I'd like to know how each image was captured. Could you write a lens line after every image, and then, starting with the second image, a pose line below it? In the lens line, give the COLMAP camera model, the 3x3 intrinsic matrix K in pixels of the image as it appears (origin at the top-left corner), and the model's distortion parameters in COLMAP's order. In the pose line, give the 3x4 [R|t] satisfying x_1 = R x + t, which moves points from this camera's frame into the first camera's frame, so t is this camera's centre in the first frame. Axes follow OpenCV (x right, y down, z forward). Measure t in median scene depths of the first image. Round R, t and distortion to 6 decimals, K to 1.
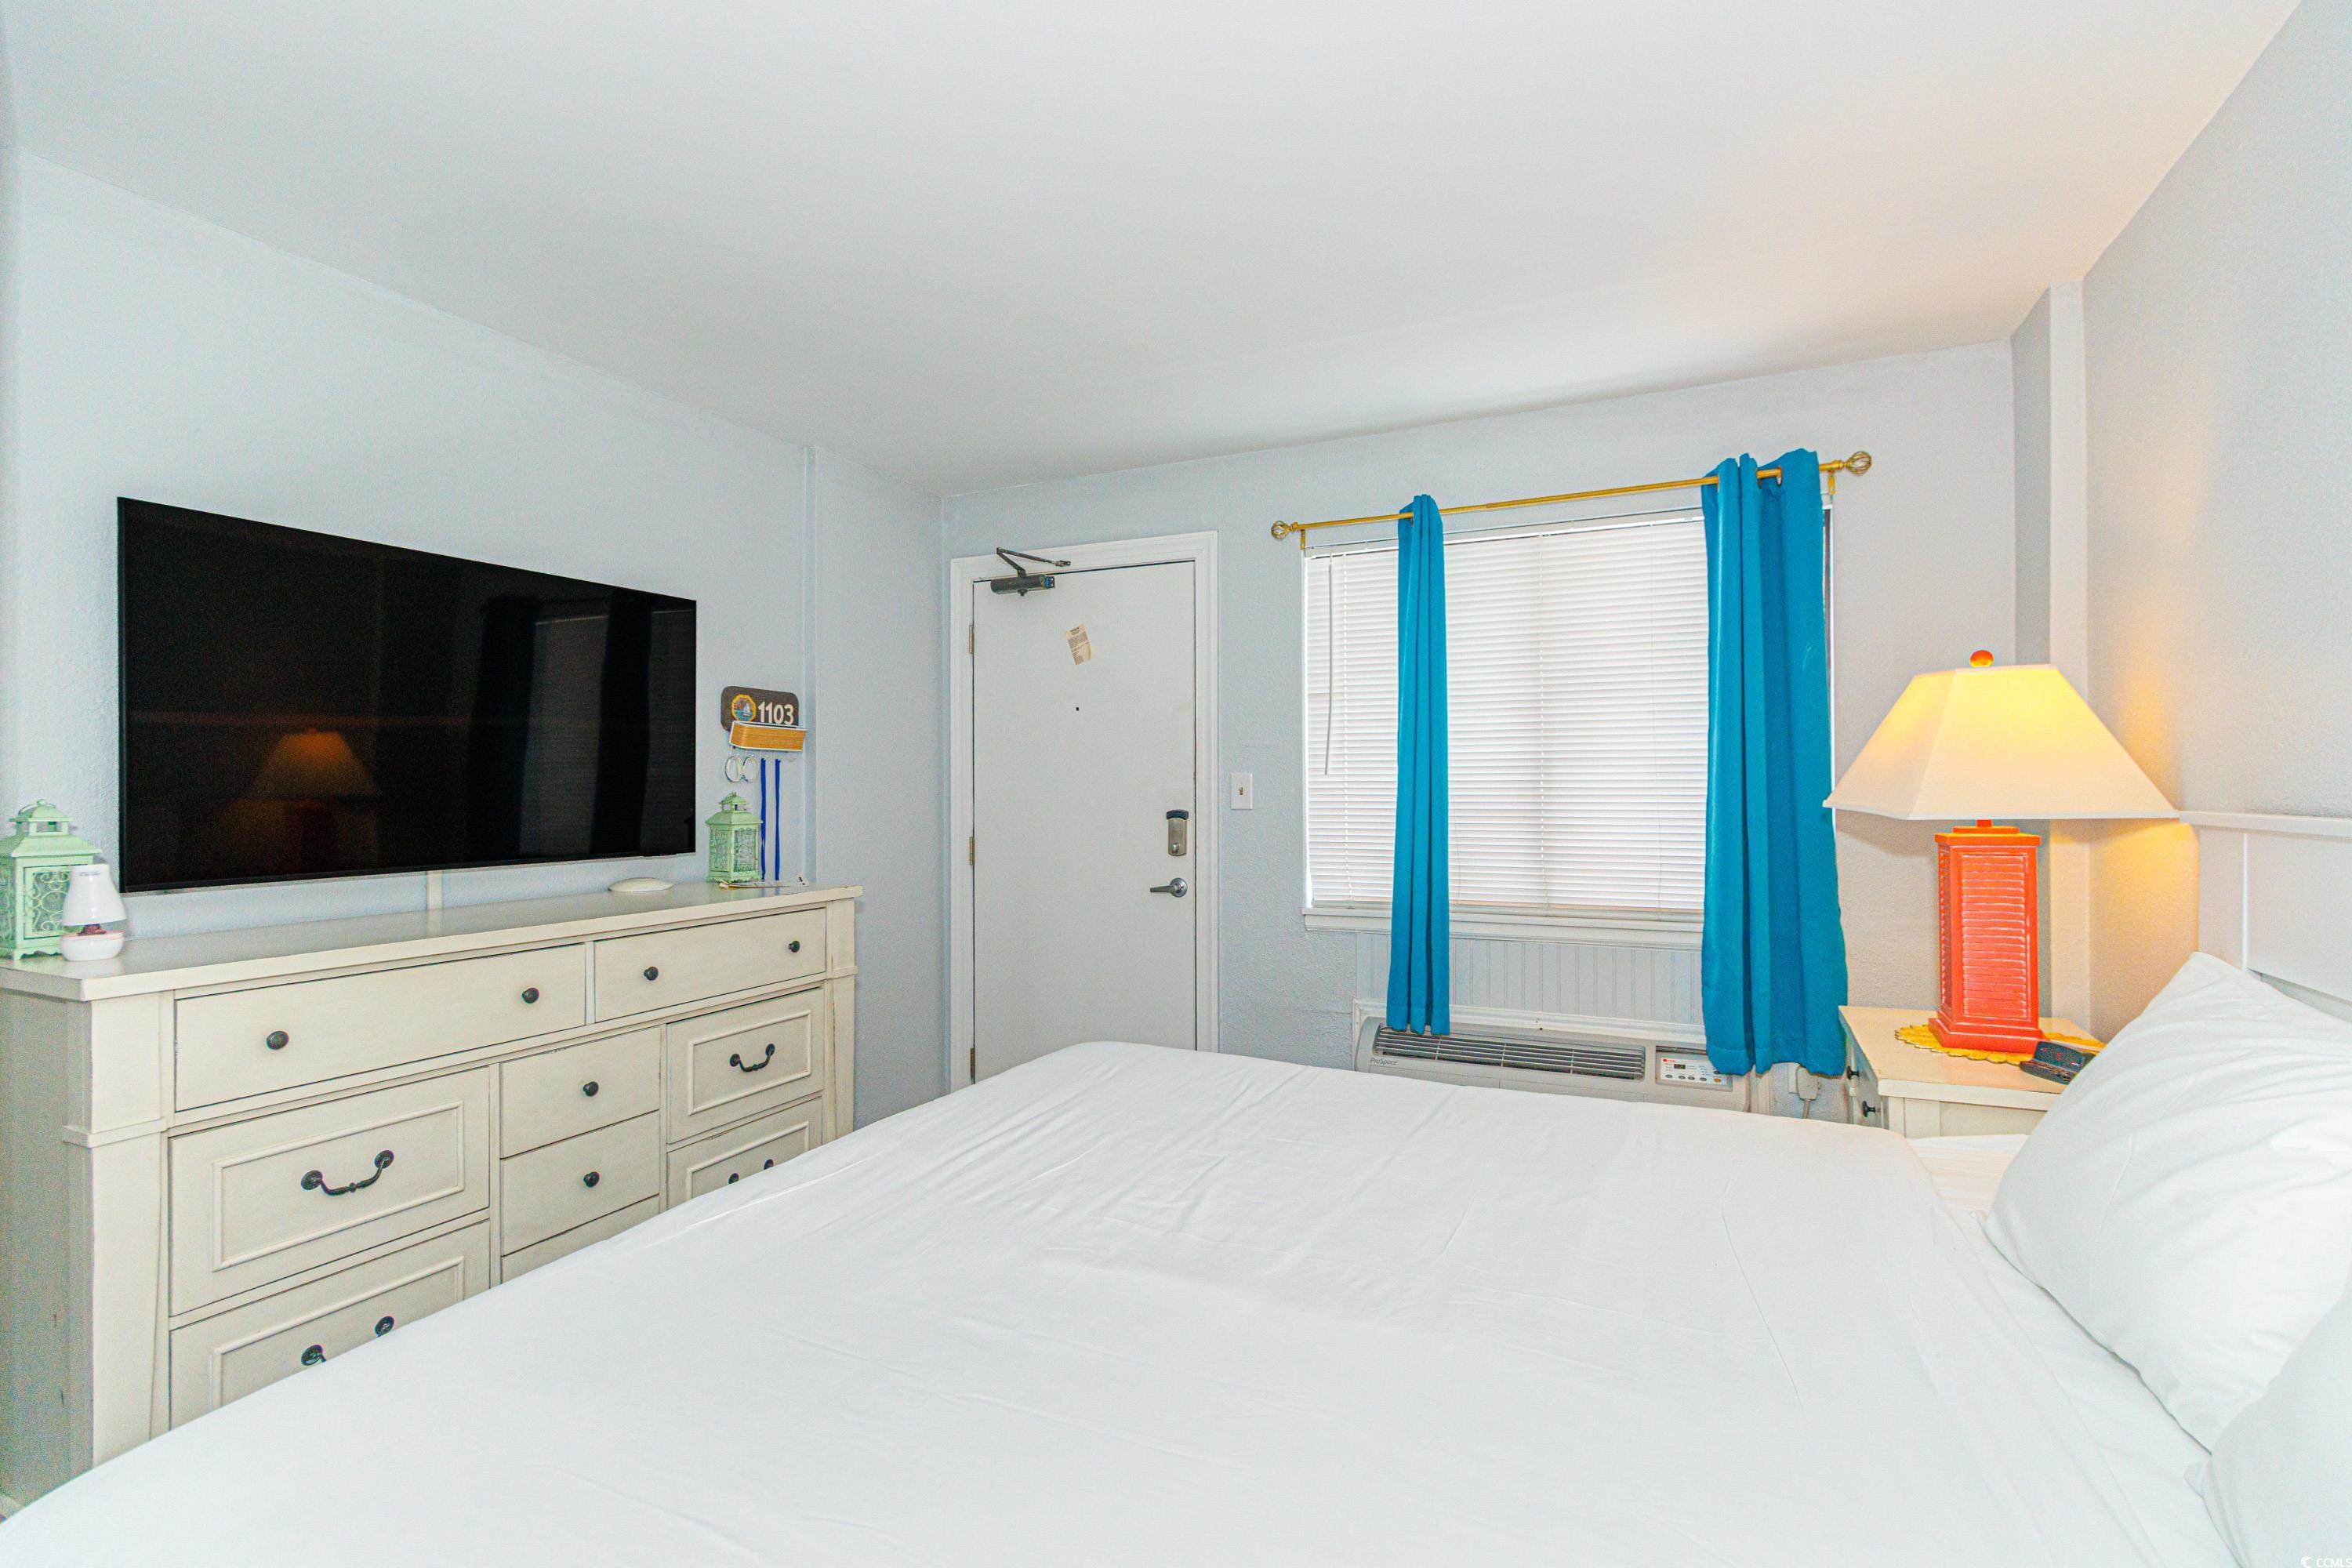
lens RADIAL K [[1082.5, 0, 1174.8], [0, 1082.5, 769.8], [0, 0, 1]] dist [-0.000532, 0.002750]
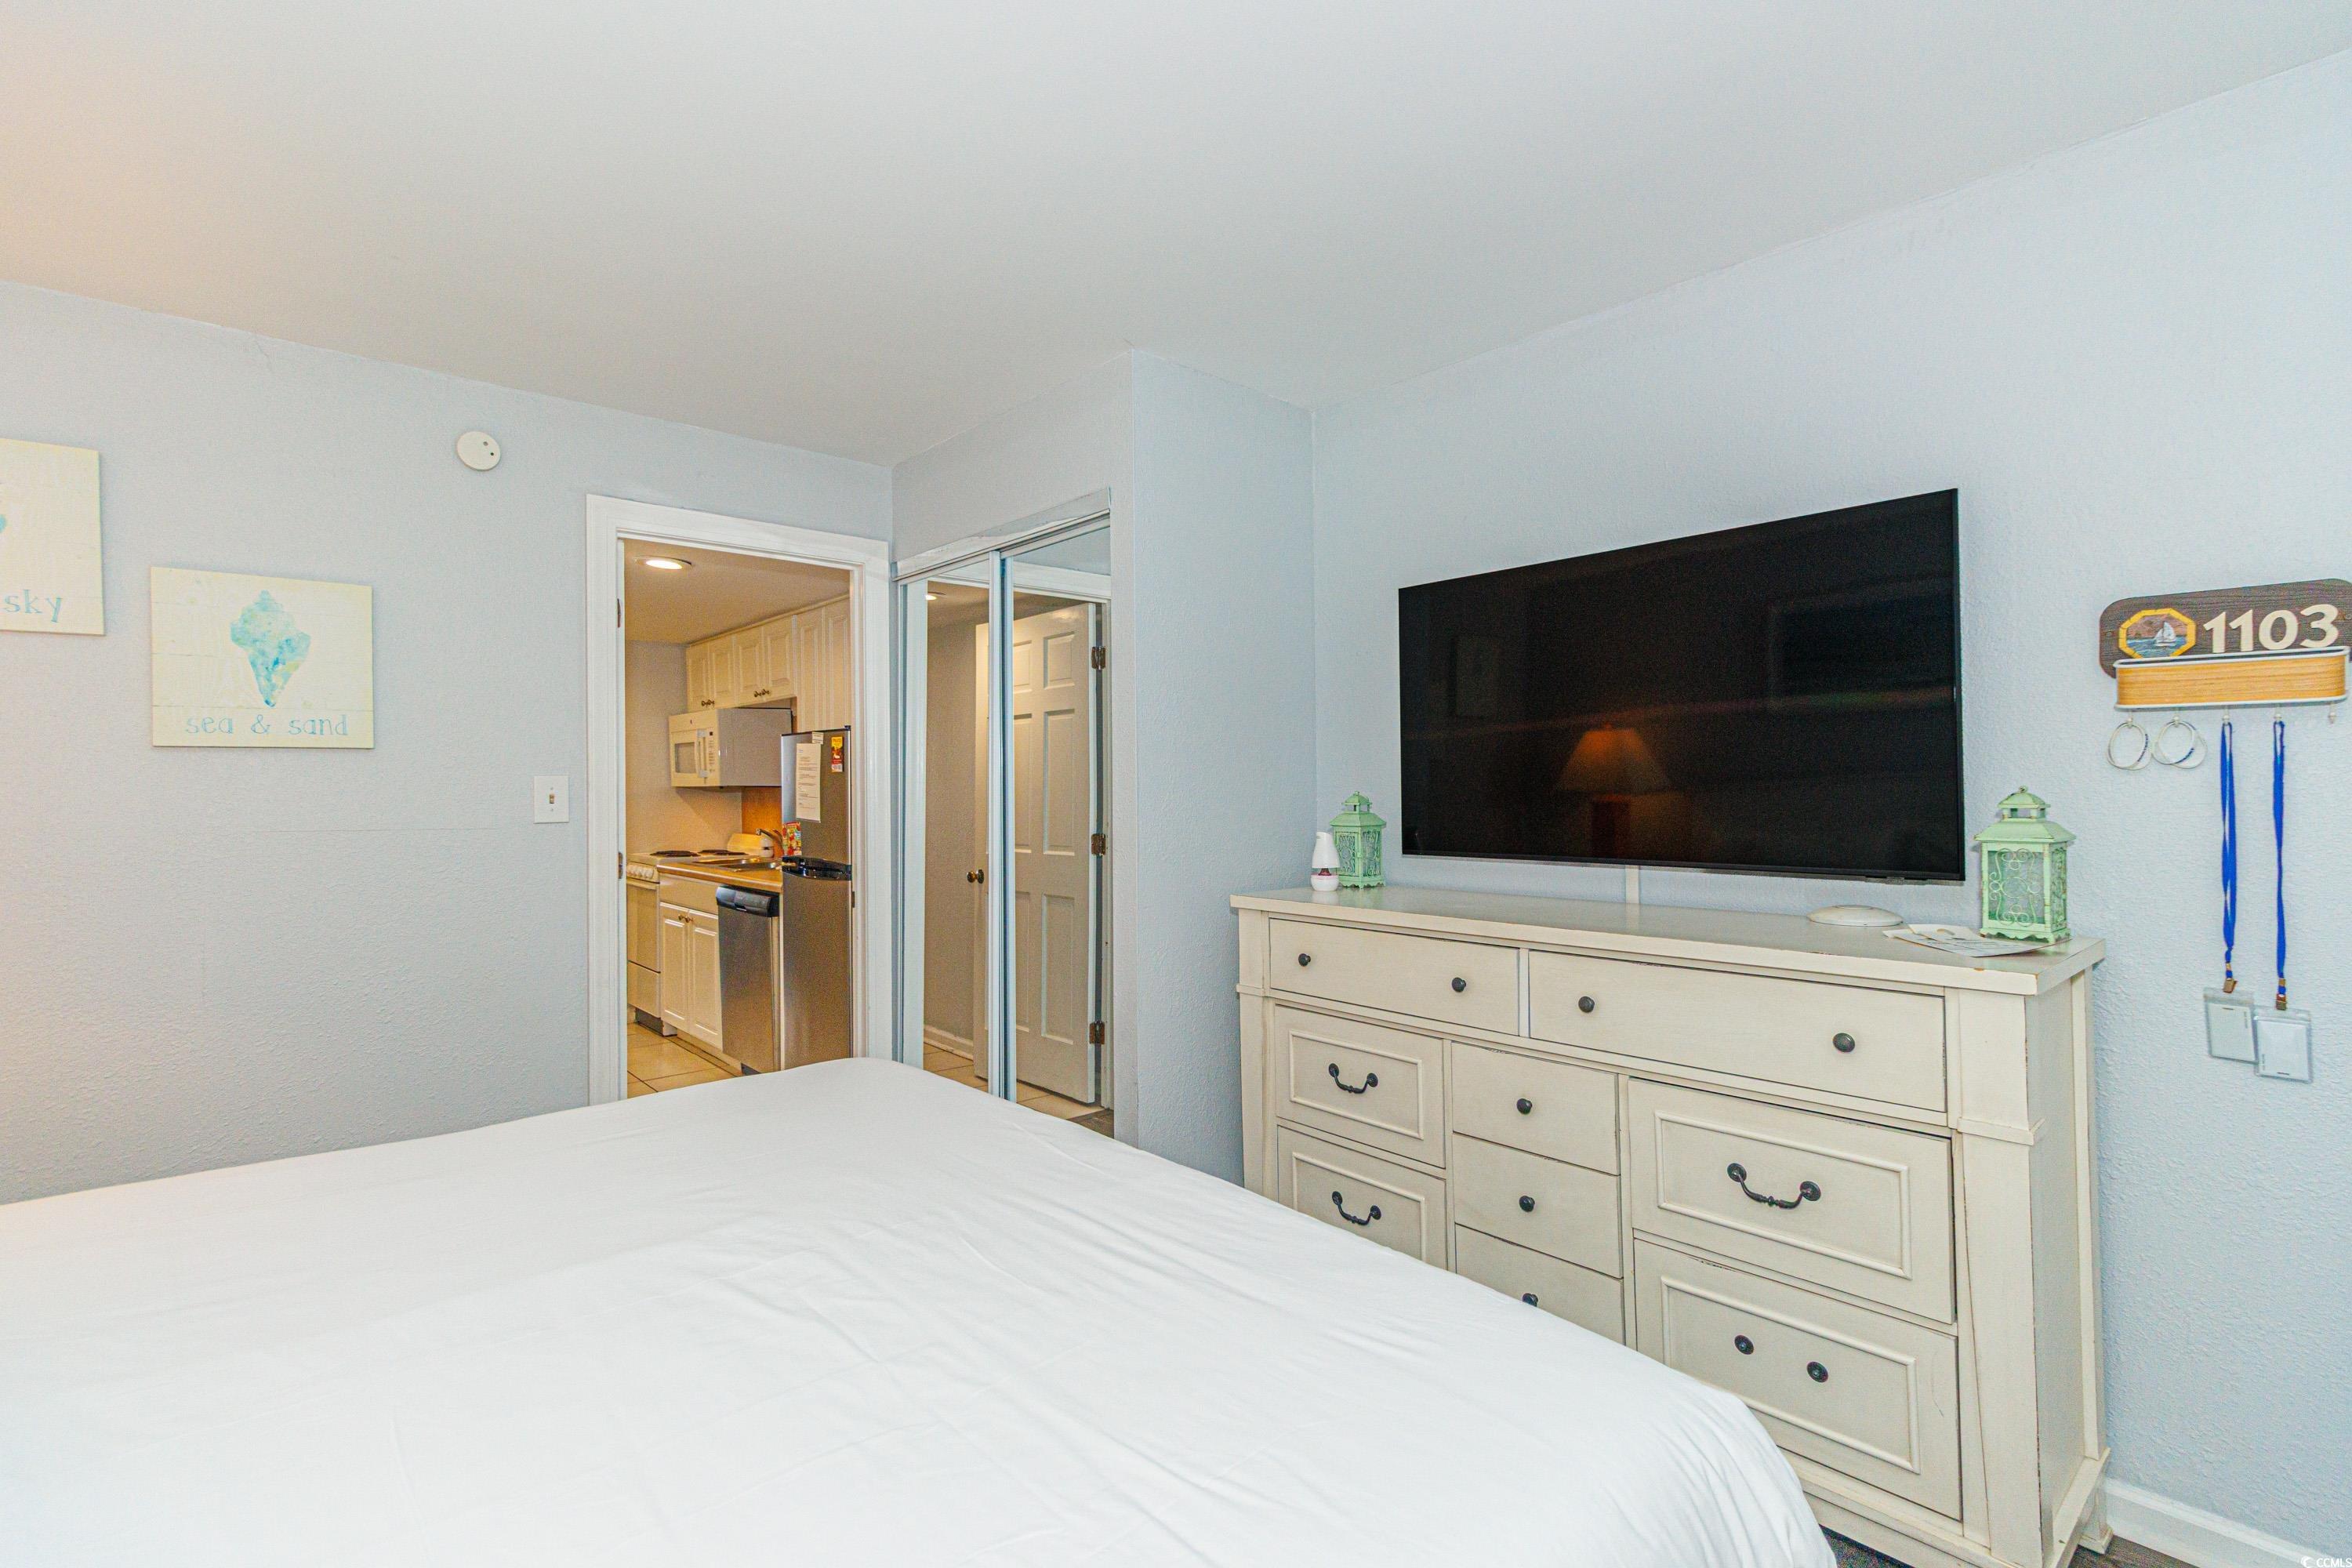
lens RADIAL K [[1082.5, 0, 1163.0], [0, 1082.5, 787.2], [0, 0, 1]] dist [-0.000532, 0.002750]
pose [[-0.387333, 0.007375, -0.921910, 0.278400], [0.021757, 0.999763, -0.001143, 0.009338], [0.921683, -0.020501, -0.387402, 0.688537]]
